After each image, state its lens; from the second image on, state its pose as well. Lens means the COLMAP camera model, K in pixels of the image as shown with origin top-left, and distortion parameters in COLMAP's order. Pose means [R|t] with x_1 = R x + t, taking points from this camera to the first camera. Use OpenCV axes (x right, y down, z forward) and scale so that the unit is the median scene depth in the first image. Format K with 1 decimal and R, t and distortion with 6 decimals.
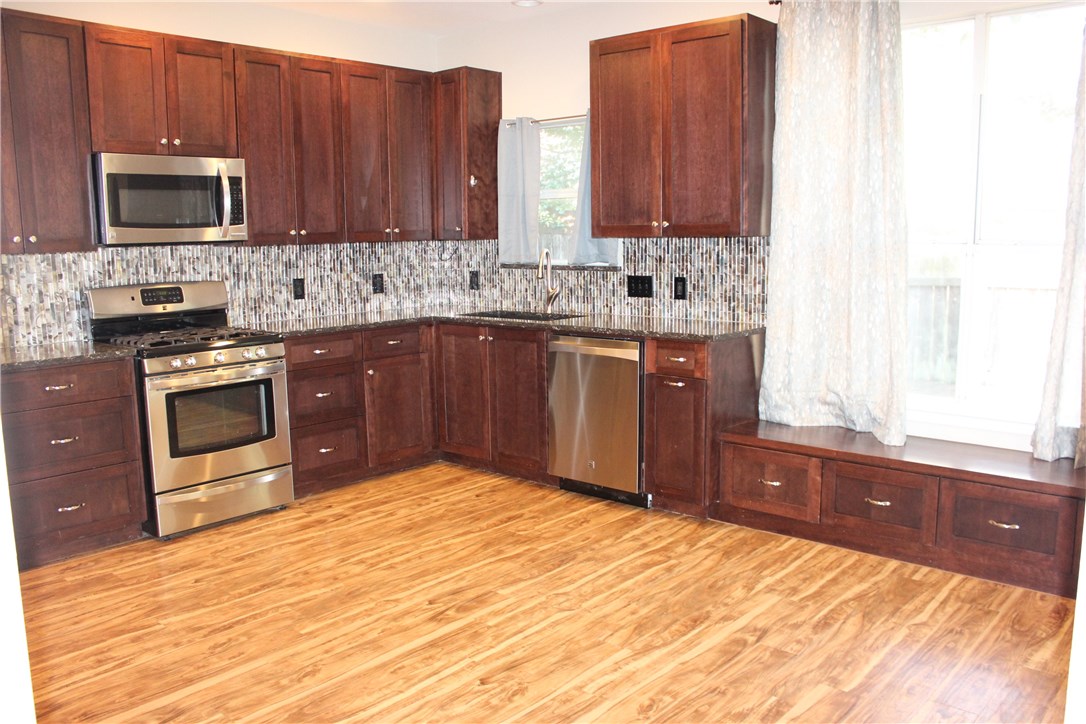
lens RADIAL K [[913.3, 0, 553.9], [0, 913.3, 372.6], [0, 0, 1]] dist [-0.146081, 0.121513]
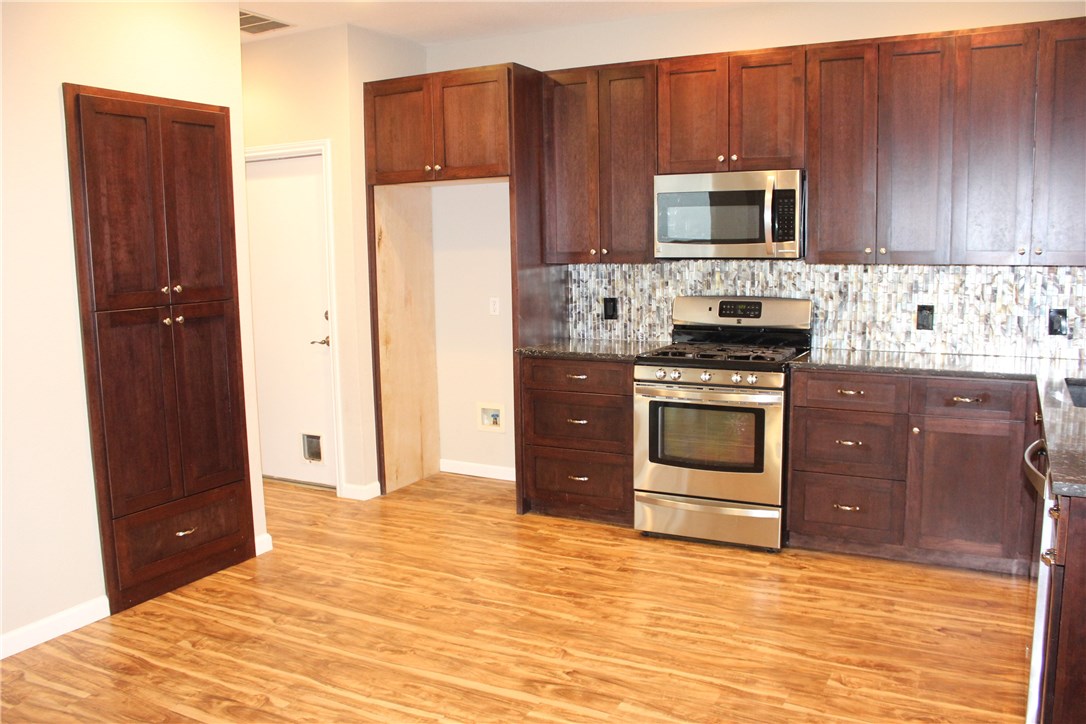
lens RADIAL K [[913.3, 0, 551.7], [0, 913.3, 365.4], [0, 0, 1]] dist [-0.146081, 0.121513]
pose [[0.232125, 0.140757, -0.962448, 0.565939], [-0.139256, 0.984090, 0.110336, -0.118986], [0.962666, 0.108415, 0.248033, 0.604474]]
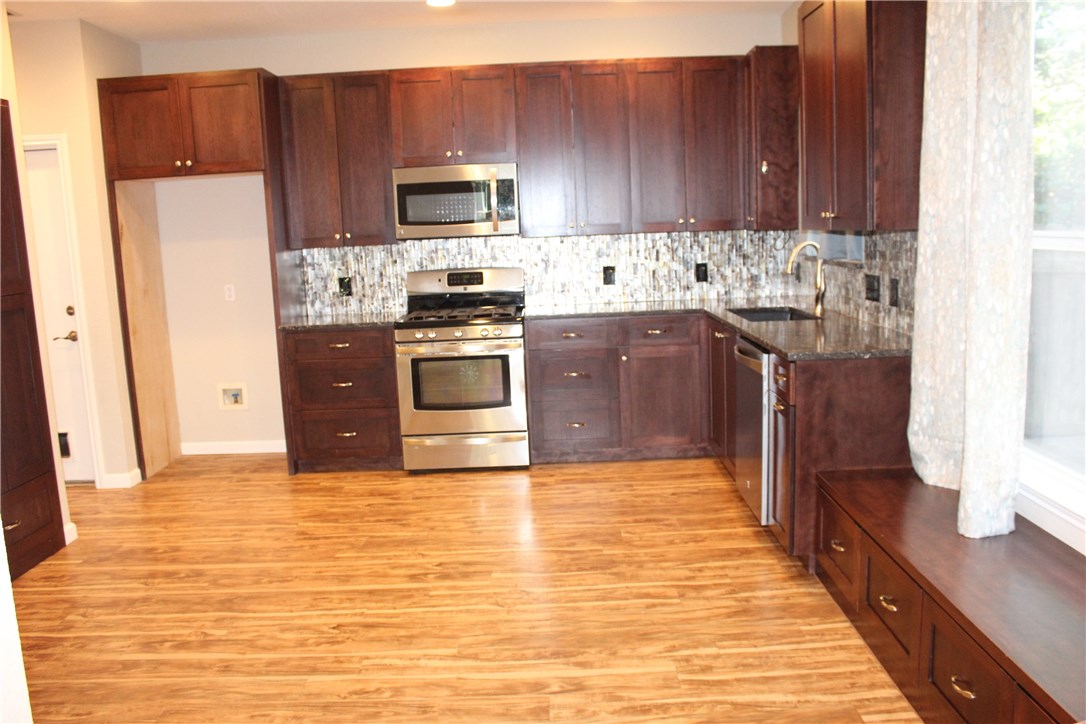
lens RADIAL K [[913.3, 0, 552.3], [0, 913.3, 361.3], [0, 0, 1]] dist [-0.146081, 0.121513]
pose [[0.657435, 0.100645, -0.746760, 0.646292], [-0.084470, 0.994637, 0.059687, -0.064556], [0.748762, 0.023839, 0.662410, 0.292546]]
